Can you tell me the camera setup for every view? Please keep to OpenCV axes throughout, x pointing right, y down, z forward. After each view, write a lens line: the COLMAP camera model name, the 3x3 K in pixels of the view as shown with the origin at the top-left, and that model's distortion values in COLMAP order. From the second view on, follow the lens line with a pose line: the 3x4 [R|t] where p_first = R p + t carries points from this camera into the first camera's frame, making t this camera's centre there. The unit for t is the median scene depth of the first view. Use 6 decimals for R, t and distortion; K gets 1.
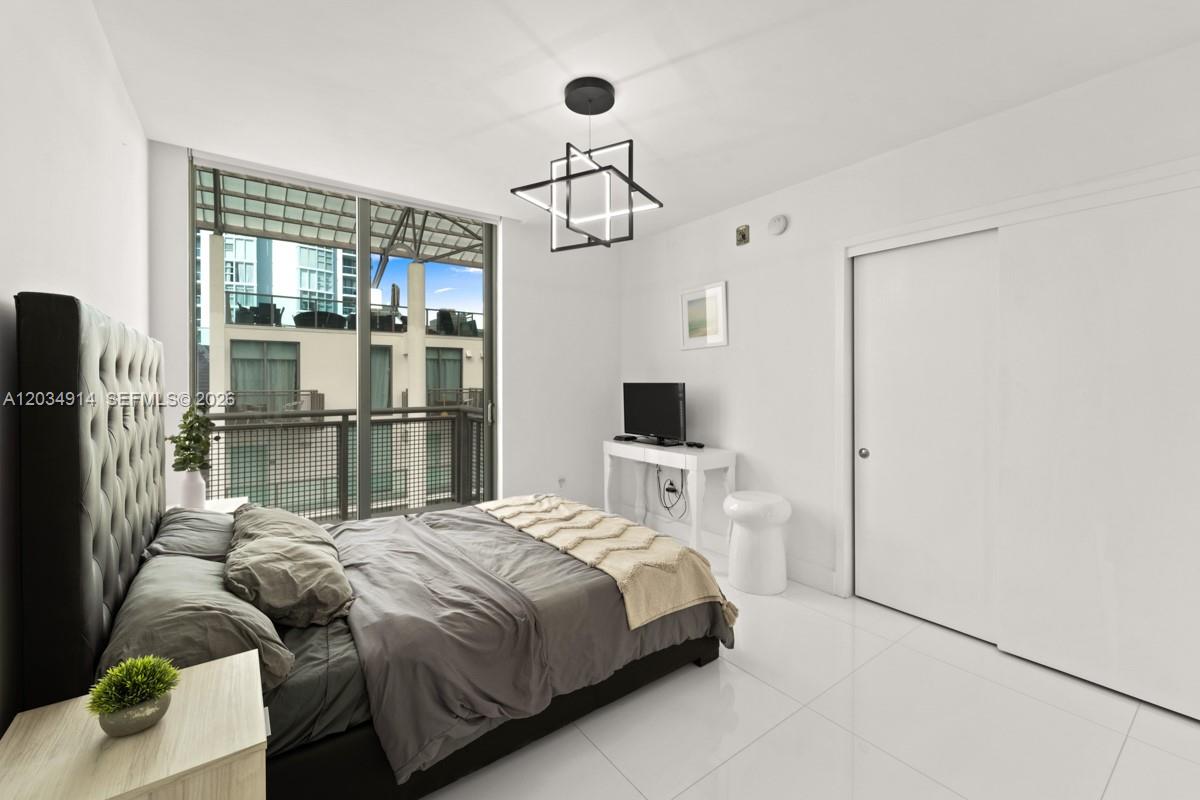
lens RADIAL K [[484.0, 0, 603.1], [0, 484.0, 393.3], [0, 0, 1]] dist [0.000810, -0.000161]
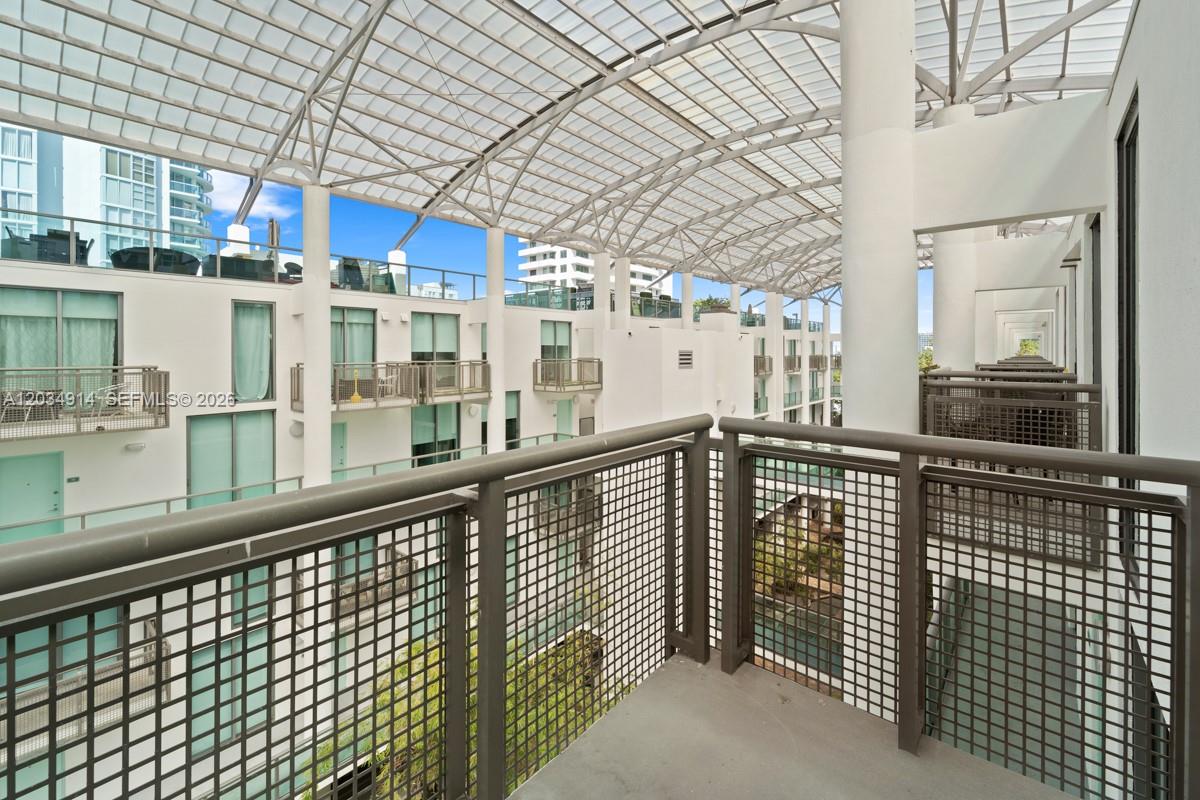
lens RADIAL K [[496.9, 0, 600.4], [0, 496.9, 363.7], [0, 0, 1]] dist [-0.000979, -0.000433]
pose [[0.973863, -0.001966, 0.227126, -0.127317], [0.002621, 0.999993, -0.002583, -0.004640], [-0.227119, 0.003111, 0.973862, 0.169291]]
